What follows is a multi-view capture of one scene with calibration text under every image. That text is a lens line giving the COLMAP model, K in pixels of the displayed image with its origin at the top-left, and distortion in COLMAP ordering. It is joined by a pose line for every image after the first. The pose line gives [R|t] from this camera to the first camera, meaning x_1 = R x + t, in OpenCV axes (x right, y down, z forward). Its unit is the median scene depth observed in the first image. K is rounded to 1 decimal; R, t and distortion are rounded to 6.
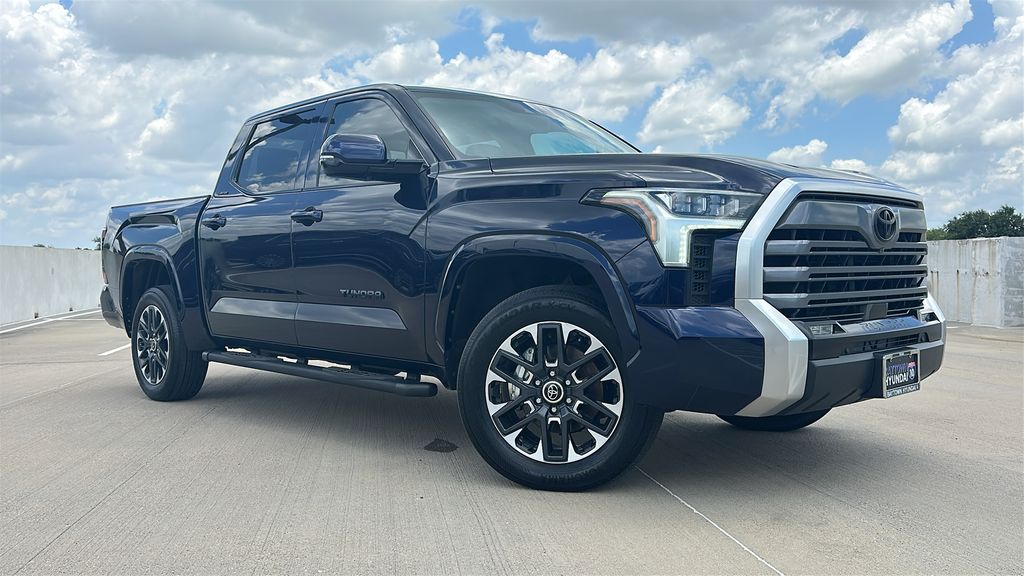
lens RADIAL K [[878.9, 0, 512.0], [0, 878.9, 288.0], [0, 0, 1]] dist [0.071406, -0.127254]
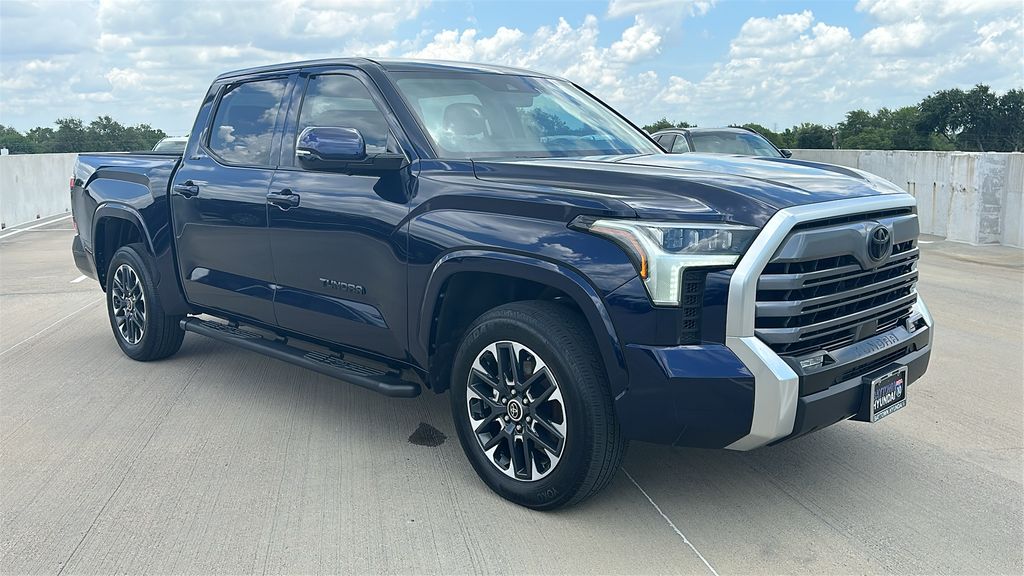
lens RADIAL K [[884.3, 0, 507.4], [0, 884.3, 262.6], [0, 0, 1]] dist [0.023115, -0.004198]
pose [[0.999621, -0.014839, 0.023191, -0.012130], [0.012328, 0.994405, 0.104913, -0.142253], [-0.024618, -0.104587, 0.994211, 0.023108]]
